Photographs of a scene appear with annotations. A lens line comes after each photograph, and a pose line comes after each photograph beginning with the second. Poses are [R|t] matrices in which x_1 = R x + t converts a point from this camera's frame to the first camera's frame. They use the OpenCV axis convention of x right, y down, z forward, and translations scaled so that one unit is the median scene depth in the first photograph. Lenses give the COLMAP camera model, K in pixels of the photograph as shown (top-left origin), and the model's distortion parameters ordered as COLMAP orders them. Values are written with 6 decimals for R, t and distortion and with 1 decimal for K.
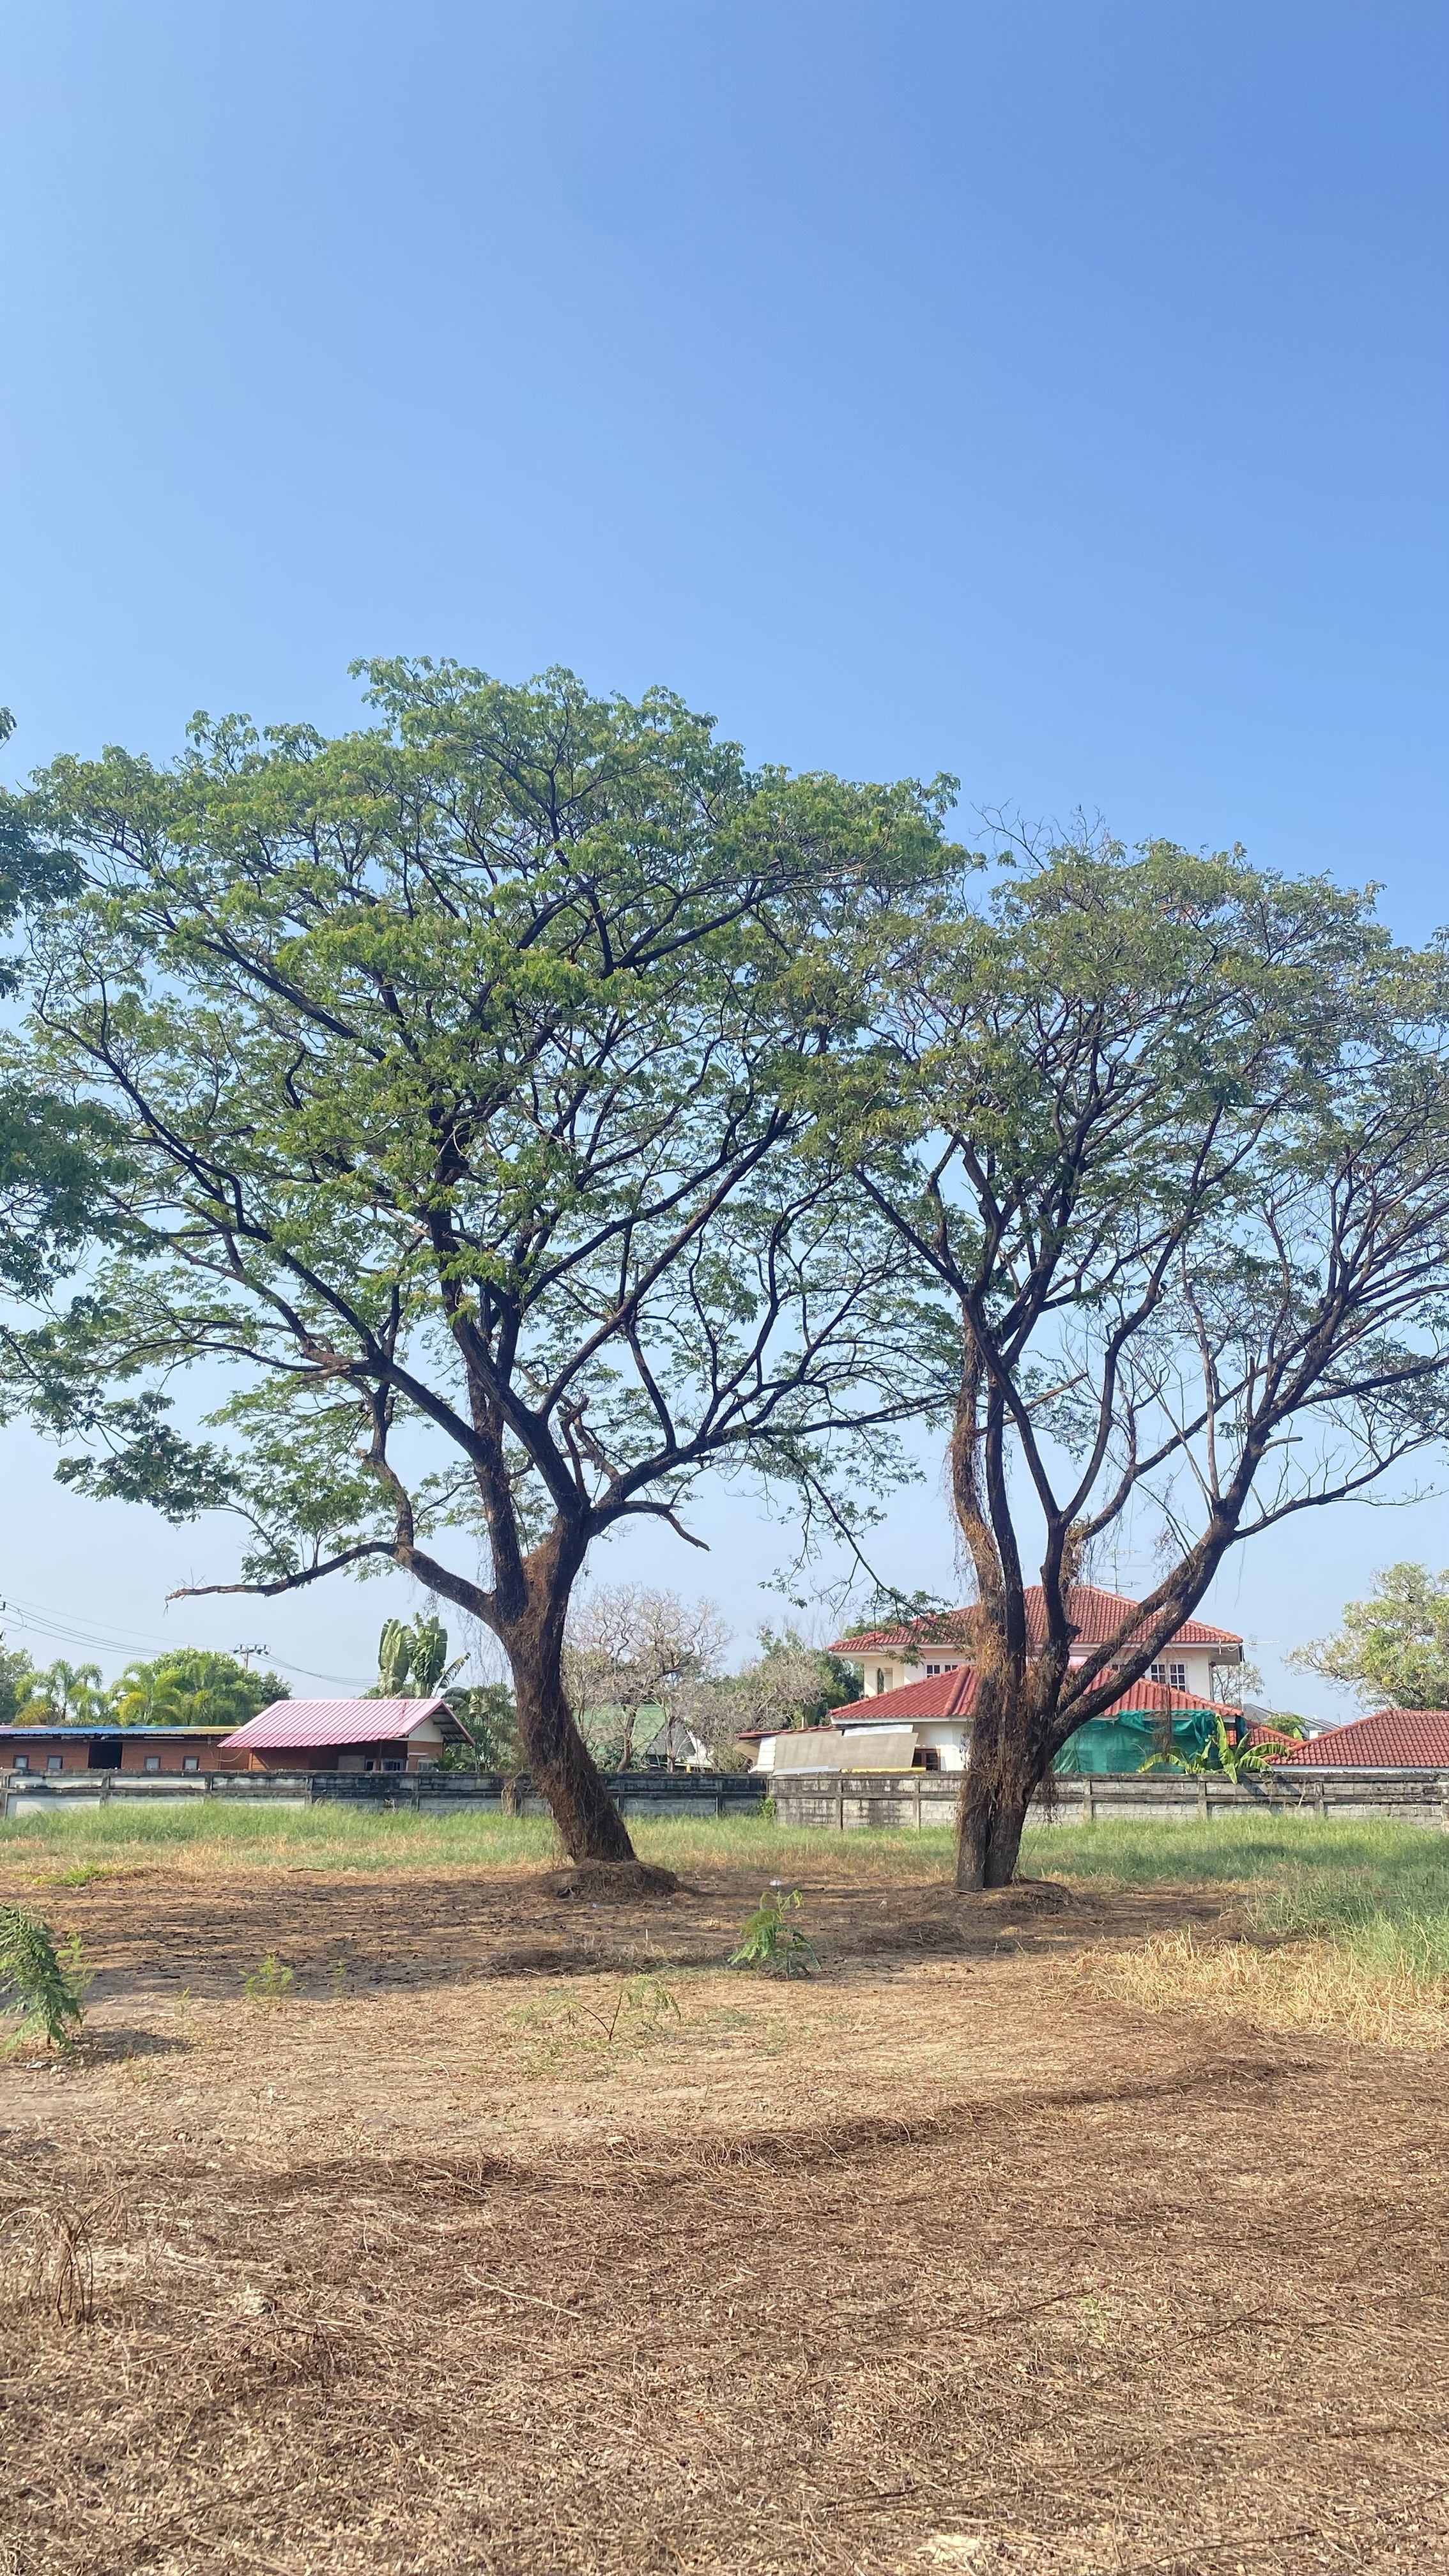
lens RADIAL K [[1941.9, 0, 737.4], [0, 1941.9, 1270.2], [0, 0, 1]] dist [0.011222, -0.027274]
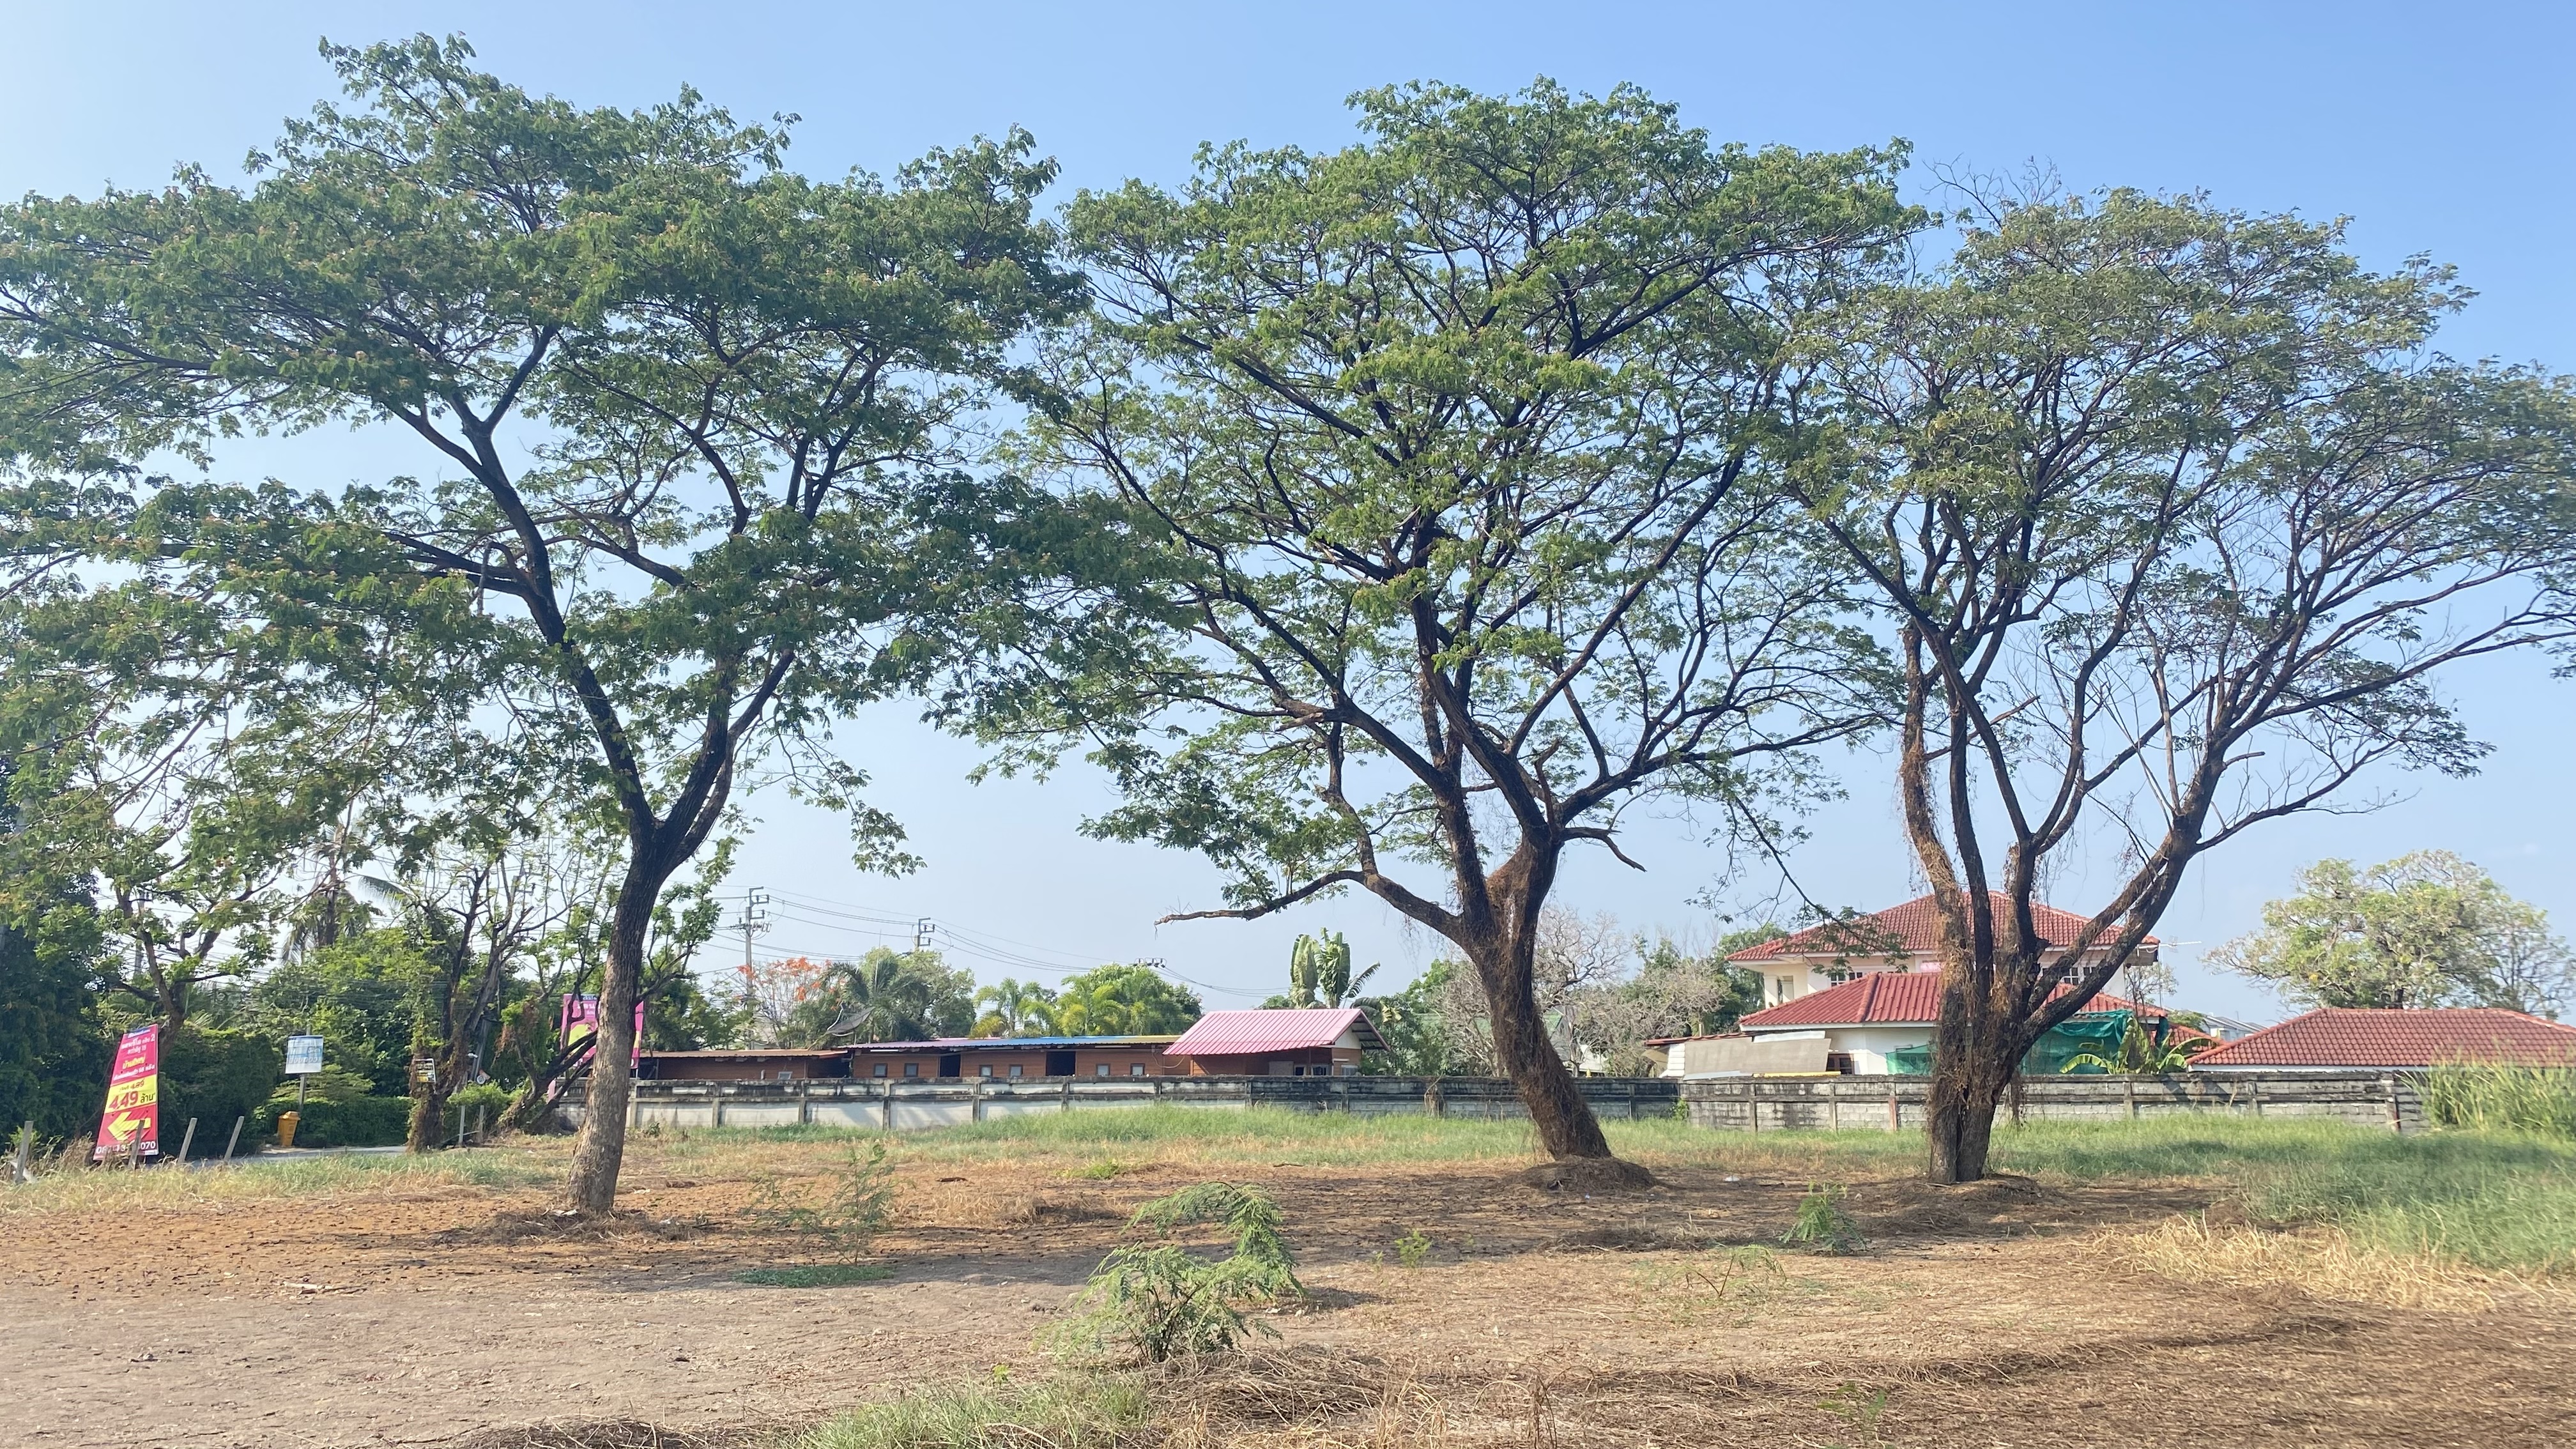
lens RADIAL K [[1941.9, 0, 1243.3], [0, 1941.9, 705.7], [0, 0, 1]] dist [0.011222, -0.027274]
pose [[0.985667, -0.037919, -0.164384, -0.062391], [0.048438, 0.996995, 0.060457, -0.023390], [0.161597, -0.067553, 0.984542, -0.086103]]
